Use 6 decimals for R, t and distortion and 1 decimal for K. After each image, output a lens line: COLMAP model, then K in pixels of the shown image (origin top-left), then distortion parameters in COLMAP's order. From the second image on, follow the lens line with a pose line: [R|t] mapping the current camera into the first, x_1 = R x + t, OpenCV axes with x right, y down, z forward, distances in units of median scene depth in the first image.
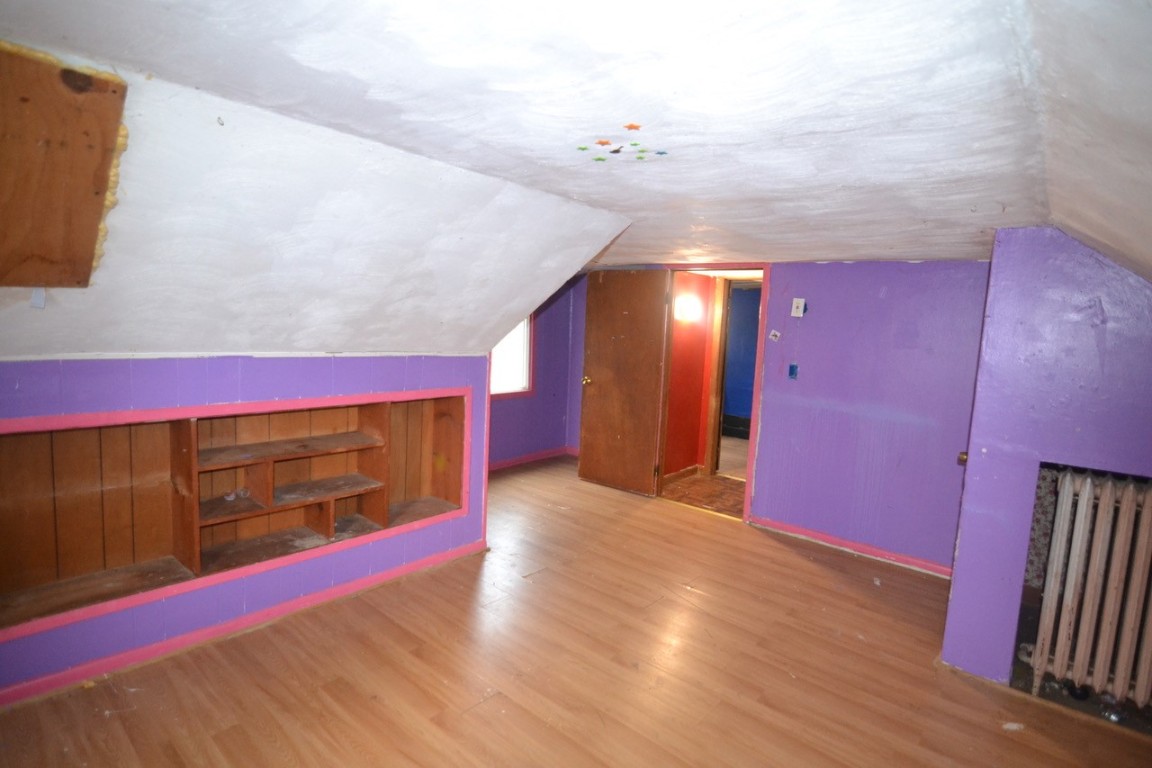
lens RADIAL K [[585.3, 0, 567.5], [0, 585.3, 385.8], [0, 0, 1]] dist [0.002811, -0.013488]
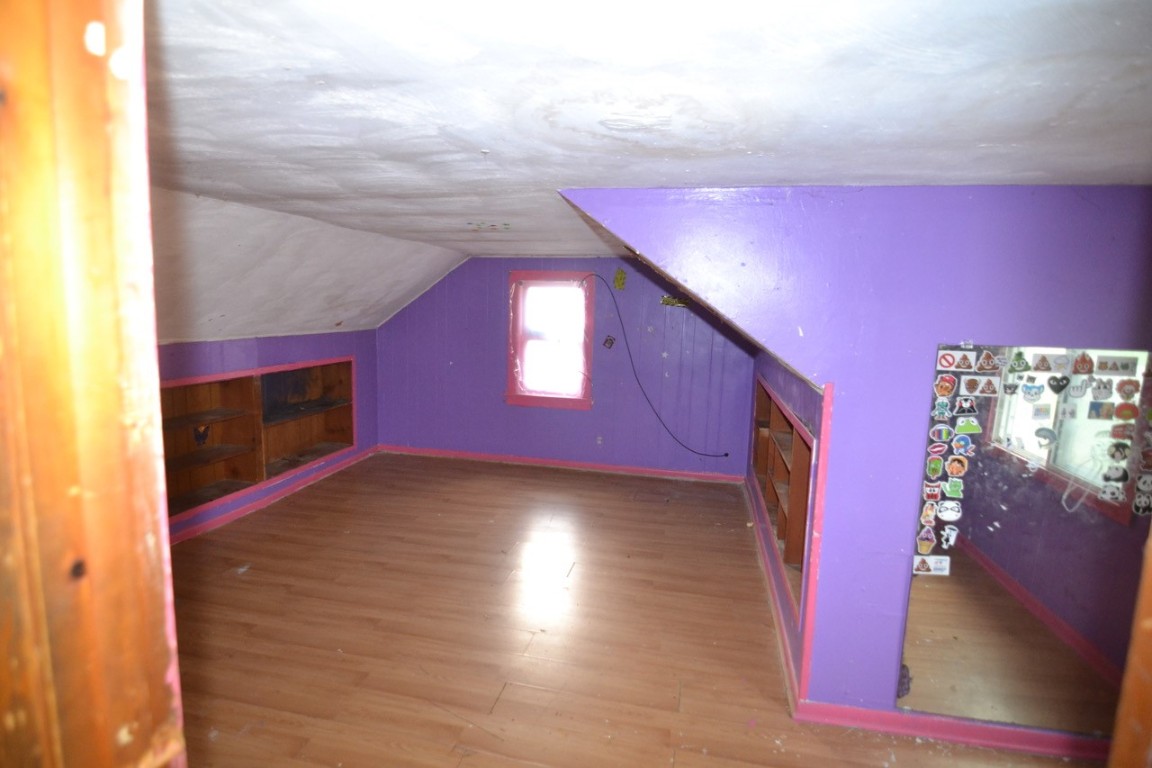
lens RADIAL K [[585.3, 0, 567.5], [0, 585.3, 385.8], [0, 0, 1]] dist [0.002811, -0.013488]
pose [[-0.878314, -0.006632, -0.478038, 0.544424], [-0.127237, 0.967085, 0.220359, -0.237735], [0.460841, 0.254369, -0.850248, 2.000673]]
